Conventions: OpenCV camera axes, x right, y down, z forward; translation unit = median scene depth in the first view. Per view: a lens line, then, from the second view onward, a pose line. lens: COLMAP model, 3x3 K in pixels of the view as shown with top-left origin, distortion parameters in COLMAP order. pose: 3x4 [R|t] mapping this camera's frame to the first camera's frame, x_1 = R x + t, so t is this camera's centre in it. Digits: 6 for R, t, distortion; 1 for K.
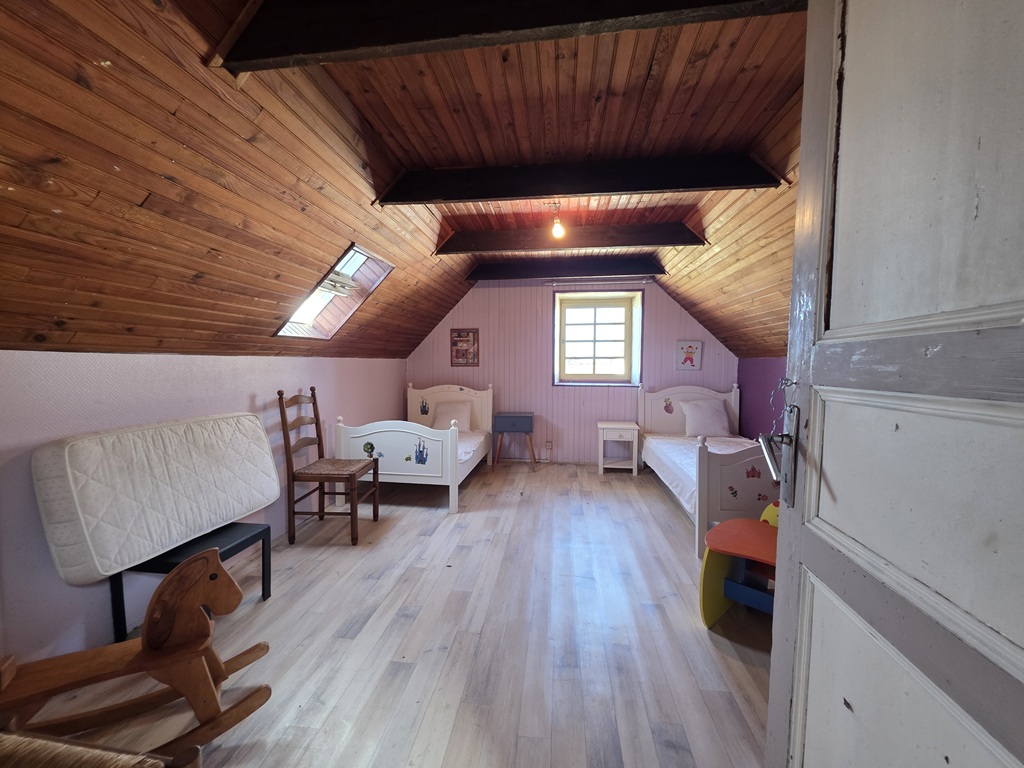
lens RADIAL K [[400.9, 0, 512.0], [0, 400.9, 384.0], [0, 0, 1]] dist [-0.000732, -0.000273]
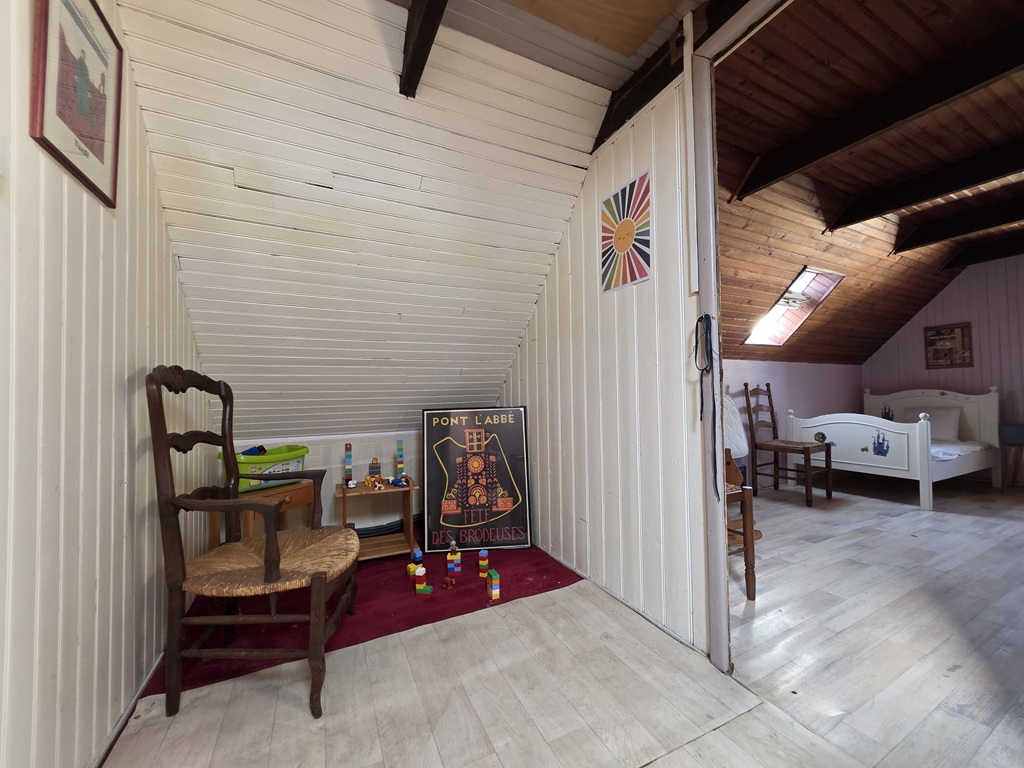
lens RADIAL K [[400.9, 0, 512.0], [0, 400.9, 384.0], [0, 0, 1]] dist [-0.000732, -0.000273]
pose [[0.556905, -0.034942, -0.829841, 0.116603], [-0.031431, 0.997512, -0.063096, 0.118838], [0.829981, 0.061221, 0.554422, -0.406671]]
